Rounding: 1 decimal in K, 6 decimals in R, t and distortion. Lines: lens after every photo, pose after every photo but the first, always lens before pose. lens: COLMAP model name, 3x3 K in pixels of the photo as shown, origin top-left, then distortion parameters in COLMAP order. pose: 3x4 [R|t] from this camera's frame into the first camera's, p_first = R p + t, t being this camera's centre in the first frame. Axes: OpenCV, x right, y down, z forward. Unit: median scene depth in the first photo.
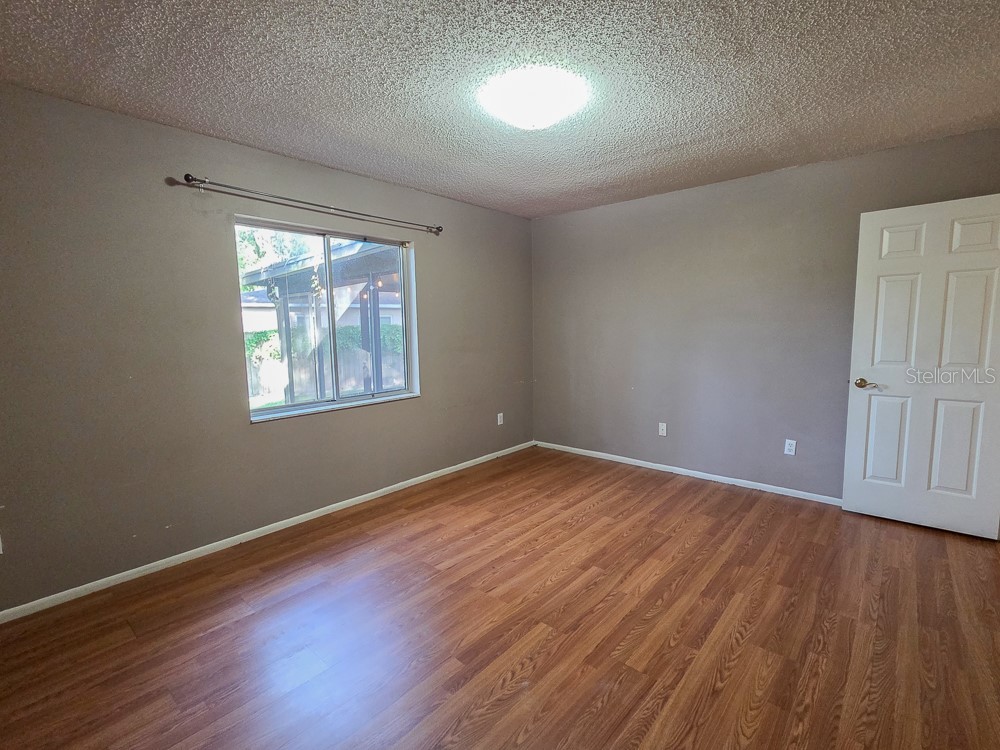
lens RADIAL K [[471.3, 0, 511.3], [0, 471.3, 379.4], [0, 0, 1]] dist [0.002890, 0.000492]
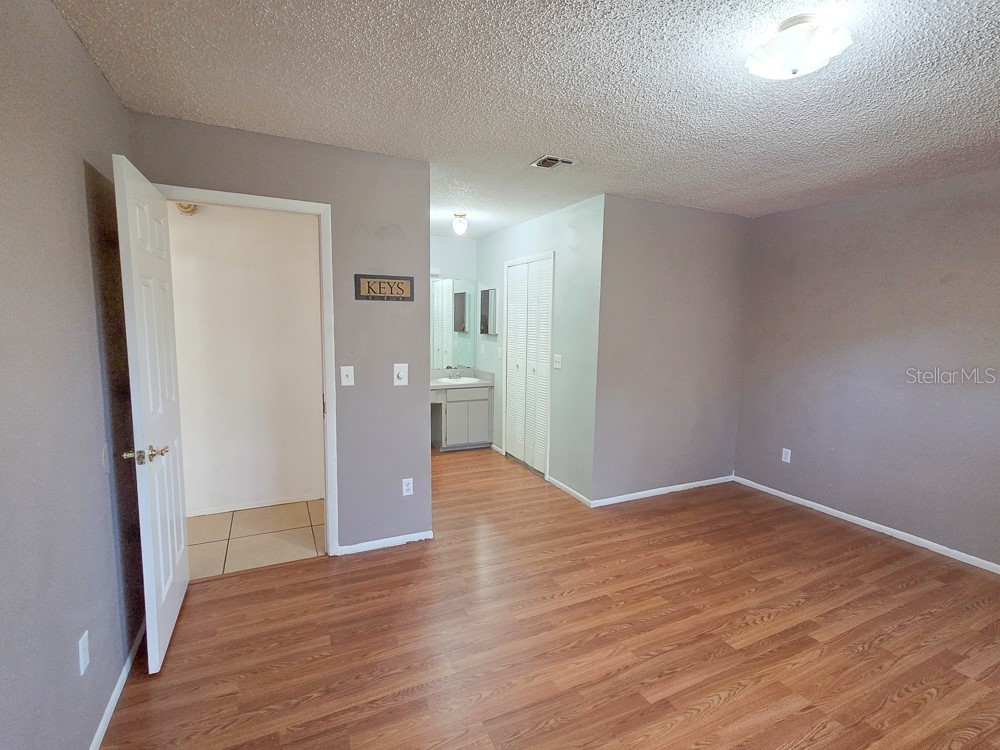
lens RADIAL K [[483.7, 0, 530.1], [0, 483.7, 375.0], [0, 0, 1]] dist [0.001483, 0.000450]
pose [[-0.934151, -0.046539, 0.353830, 0.129346], [0.034429, 0.975084, 0.219147, -0.270090], [-0.355213, 0.216898, -0.909274, 1.860962]]
